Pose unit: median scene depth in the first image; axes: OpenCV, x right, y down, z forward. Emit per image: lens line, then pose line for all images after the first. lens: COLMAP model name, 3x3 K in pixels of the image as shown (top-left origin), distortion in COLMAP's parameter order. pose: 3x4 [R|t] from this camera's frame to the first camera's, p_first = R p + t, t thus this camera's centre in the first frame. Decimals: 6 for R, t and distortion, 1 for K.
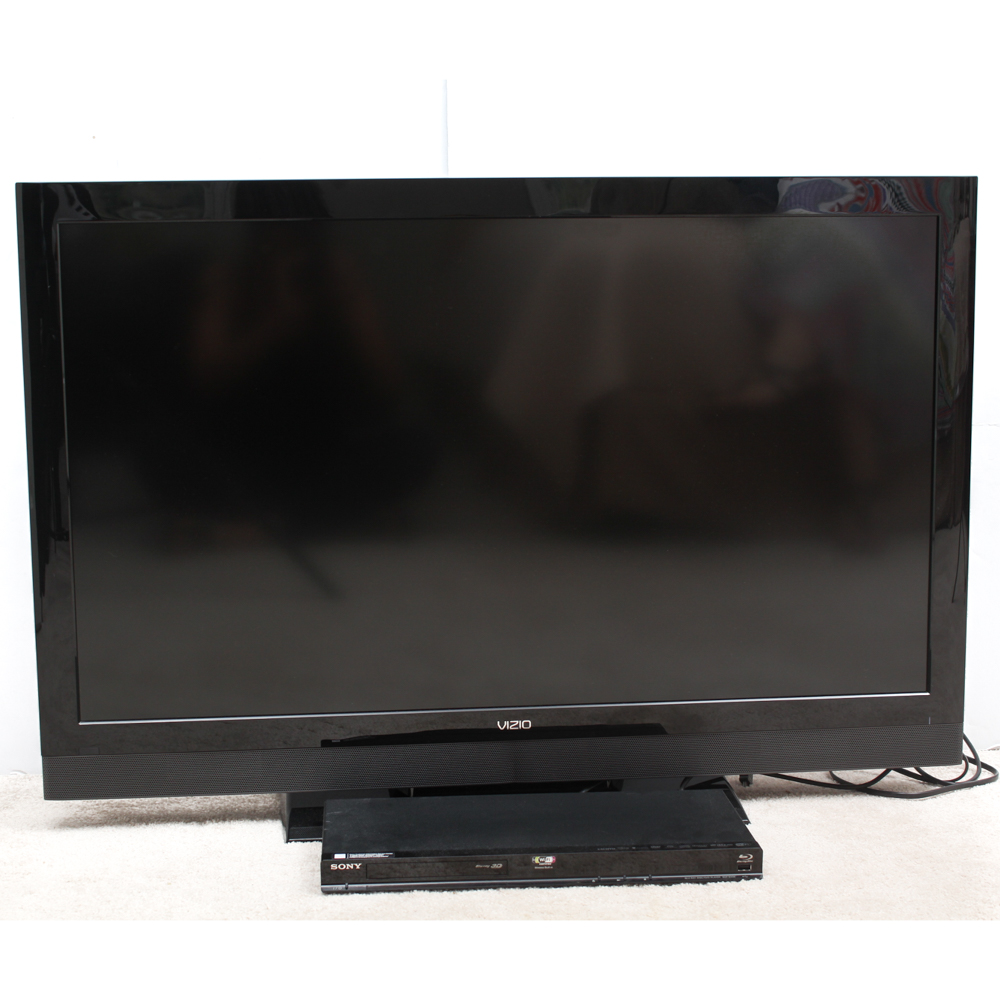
lens RADIAL K [[1735.0, 0, 474.9], [0, 1735.0, 501.5], [0, 0, 1]] dist [-0.040102, -0.111843]
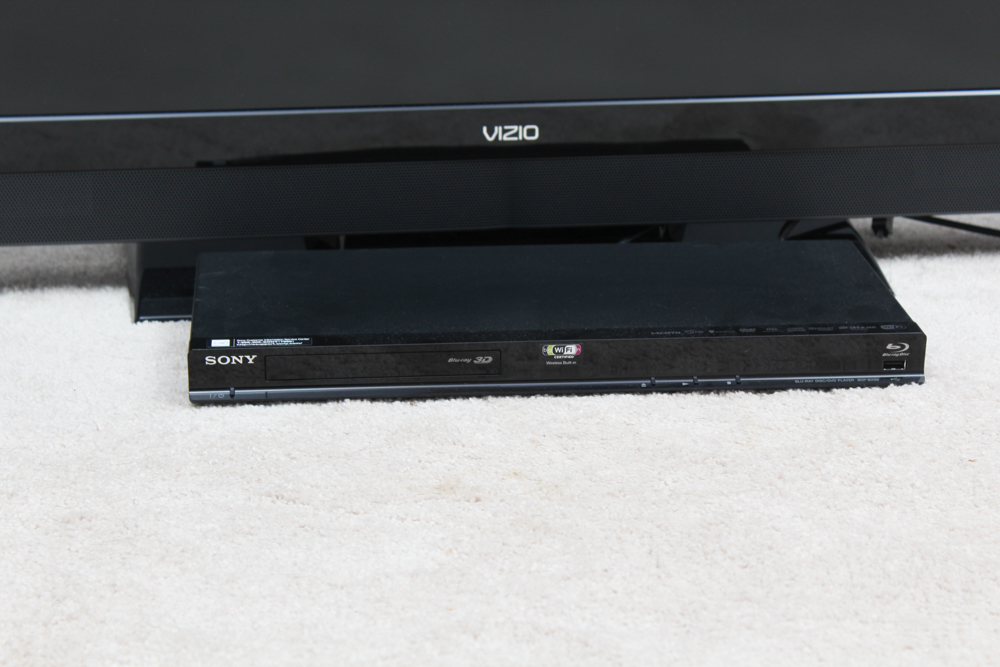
lens RADIAL K [[2355.8, 0, 500.0], [0, 2355.8, 333.5], [0, 0, 1]] dist [0.075599, 0.280725]
pose [[0.999571, 0.003490, 0.029091, -0.005285], [-0.008968, 0.981672, 0.190366, 0.045771], [-0.027893, -0.190545, 0.981282, 0.199286]]
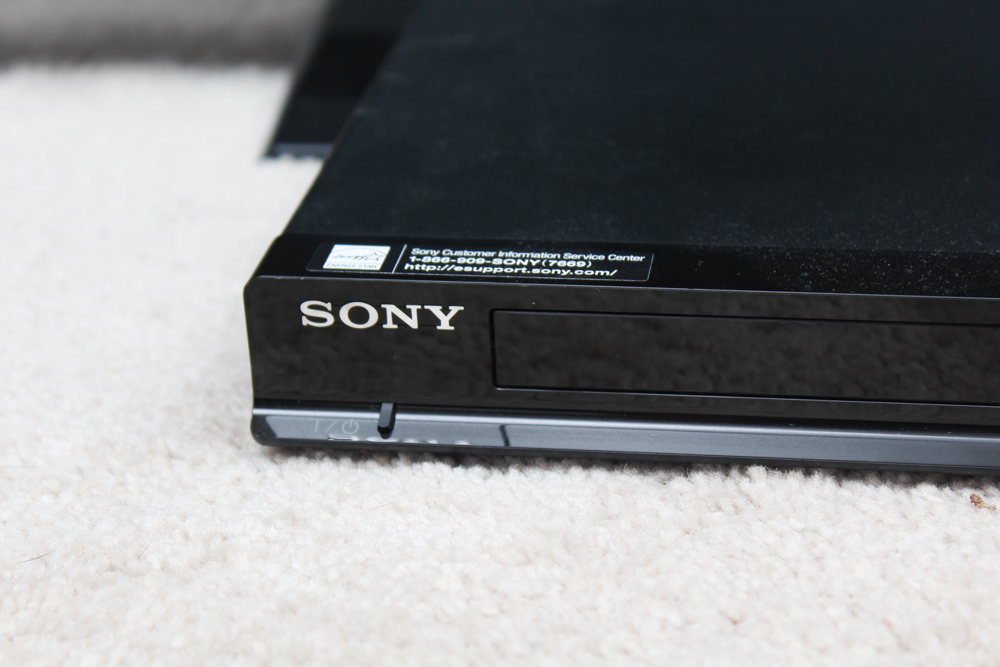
lens RADIAL K [[2355.8, 0, 500.0], [0, 2355.8, 333.5], [0, 0, 1]] dist [0.075599, 0.280725]
pose [[0.978409, 0.064865, -0.196238, -0.013263], [-0.008655, 0.961501, 0.274665, 0.142656], [0.206499, -0.267036, 0.941302, 0.759525]]
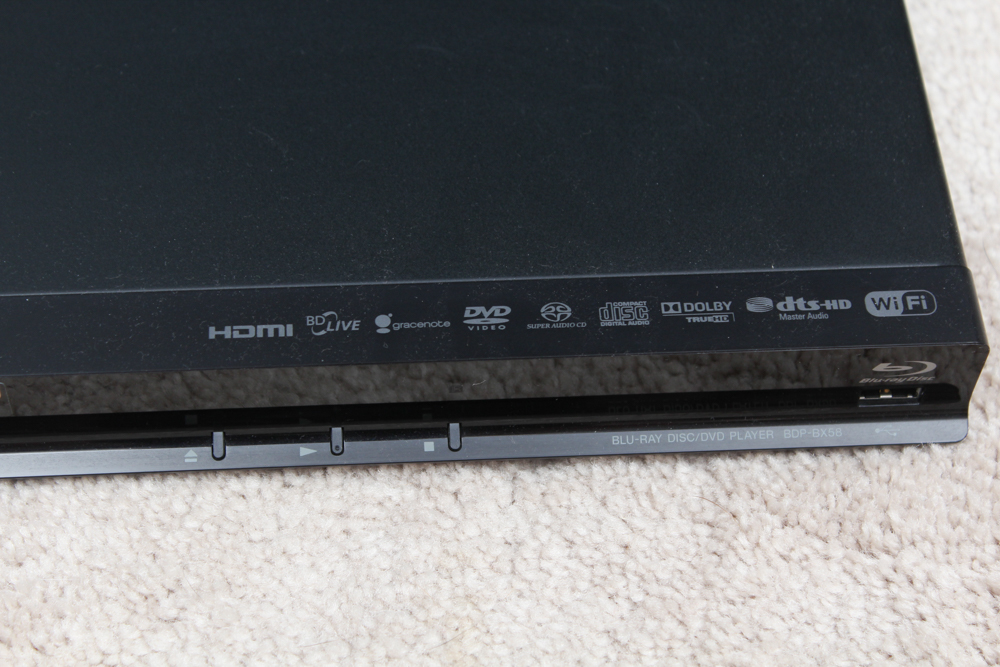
lens RADIAL K [[2355.8, 0, 500.0], [0, 2355.8, 333.5], [0, 0, 1]] dist [0.075599, 0.280725]
pose [[0.999270, 0.017526, 0.033946, 0.096460], [-0.036511, 0.699624, 0.713577, -0.005169], [-0.011243, -0.714296, 0.699754, 0.797761]]
